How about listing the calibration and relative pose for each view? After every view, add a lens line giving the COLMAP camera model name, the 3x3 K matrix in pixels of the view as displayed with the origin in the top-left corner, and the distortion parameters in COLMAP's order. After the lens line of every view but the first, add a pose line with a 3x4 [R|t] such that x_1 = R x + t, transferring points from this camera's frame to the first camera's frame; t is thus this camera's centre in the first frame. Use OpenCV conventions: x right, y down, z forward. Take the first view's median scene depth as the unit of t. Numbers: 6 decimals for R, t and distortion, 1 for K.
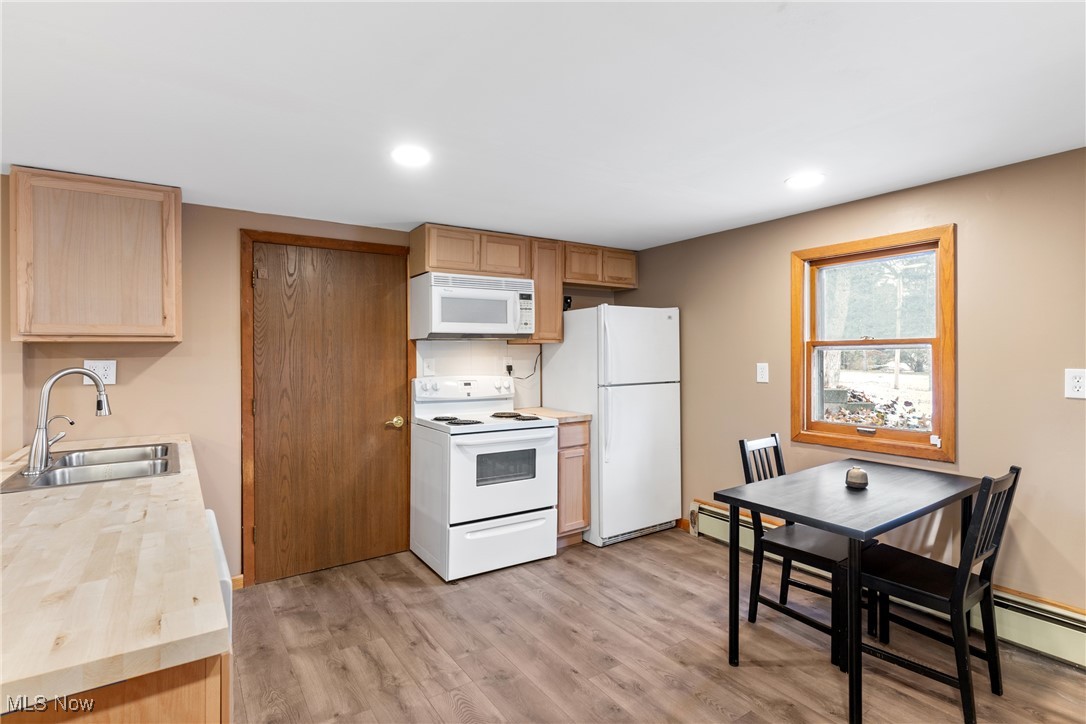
lens RADIAL K [[524.9, 0, 533.2], [0, 524.9, 359.8], [0, 0, 1]] dist [0.003387, -0.002571]
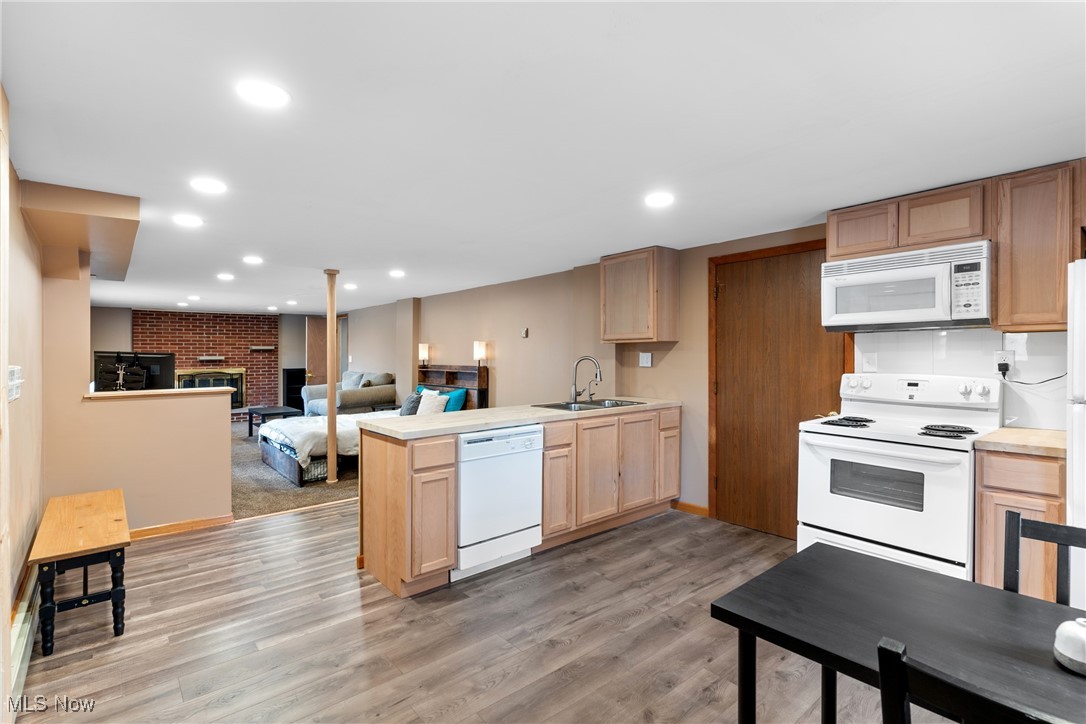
lens RADIAL K [[524.9, 0, 536.7], [0, 524.9, 360.9], [0, 0, 1]] dist [0.003387, -0.002571]
pose [[0.099609, 0.022111, -0.994781, 0.701572], [-0.001779, 0.999755, 0.022044, -0.008205], [0.995025, -0.000426, 0.099624, 0.374303]]
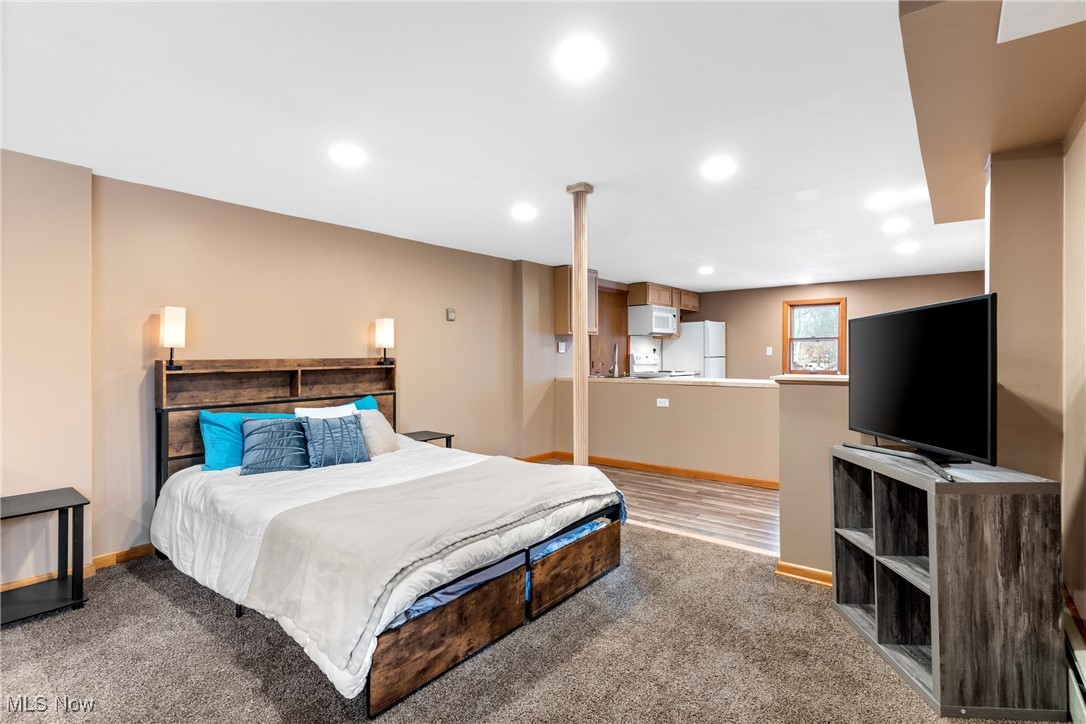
lens RADIAL K [[524.9, 0, 546.5], [0, 524.9, 360.7], [0, 0, 1]] dist [0.003387, -0.002571]
pose [[0.950566, -0.003341, 0.310504, -1.284307], [0.002566, 0.999992, 0.002904, 0.059994], [-0.310511, -0.001963, 0.950568, -0.955930]]
